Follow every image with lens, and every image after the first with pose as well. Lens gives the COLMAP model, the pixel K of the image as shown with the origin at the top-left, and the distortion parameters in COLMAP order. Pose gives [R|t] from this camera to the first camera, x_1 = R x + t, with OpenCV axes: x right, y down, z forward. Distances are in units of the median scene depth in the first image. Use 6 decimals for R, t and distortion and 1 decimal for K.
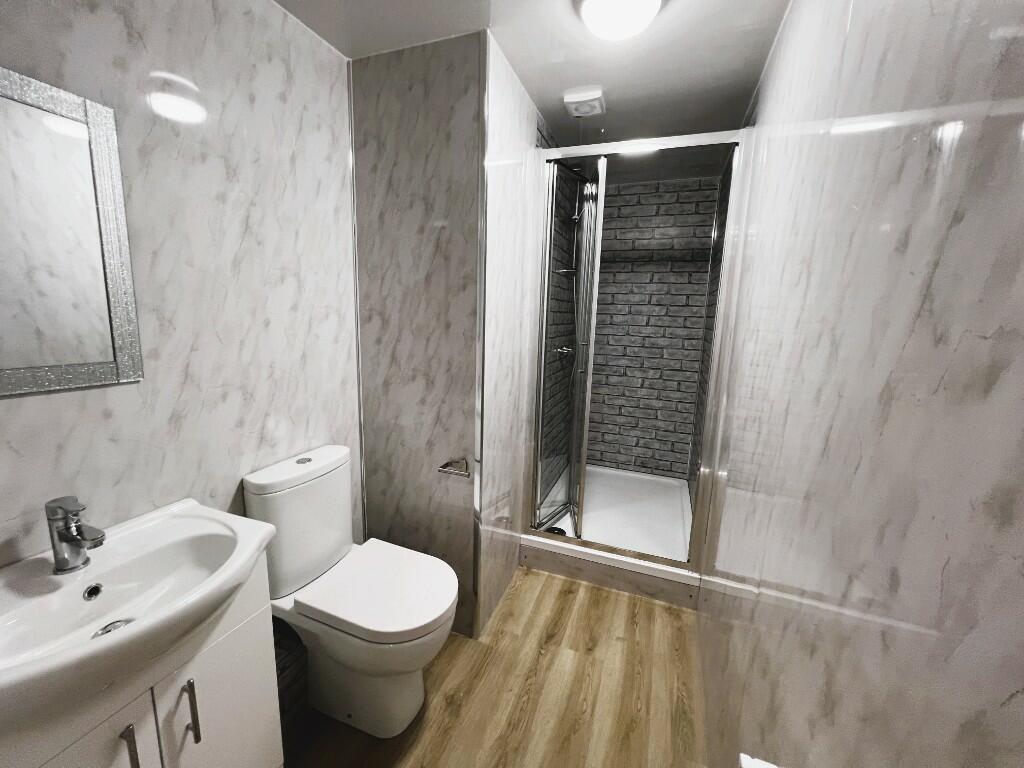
lens RADIAL K [[408.6, 0, 512.0], [0, 408.6, 384.0], [0, 0, 1]] dist [-0.001100, 0.000466]
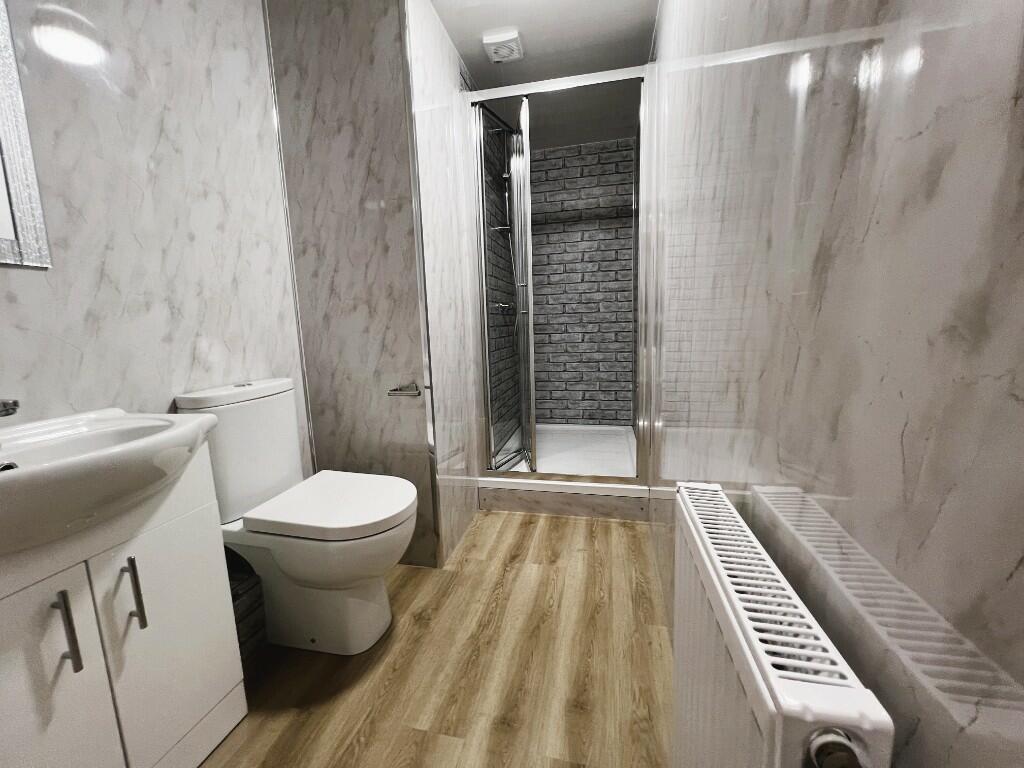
lens RADIAL K [[408.6, 0, 512.0], [0, 408.6, 384.0], [0, 0, 1]] dist [-0.001100, 0.000466]
pose [[0.988634, -0.082873, 0.125439, -0.003851], [0.086003, 0.996099, -0.019739, 0.217031], [-0.123314, 0.030302, 0.991905, -0.025566]]
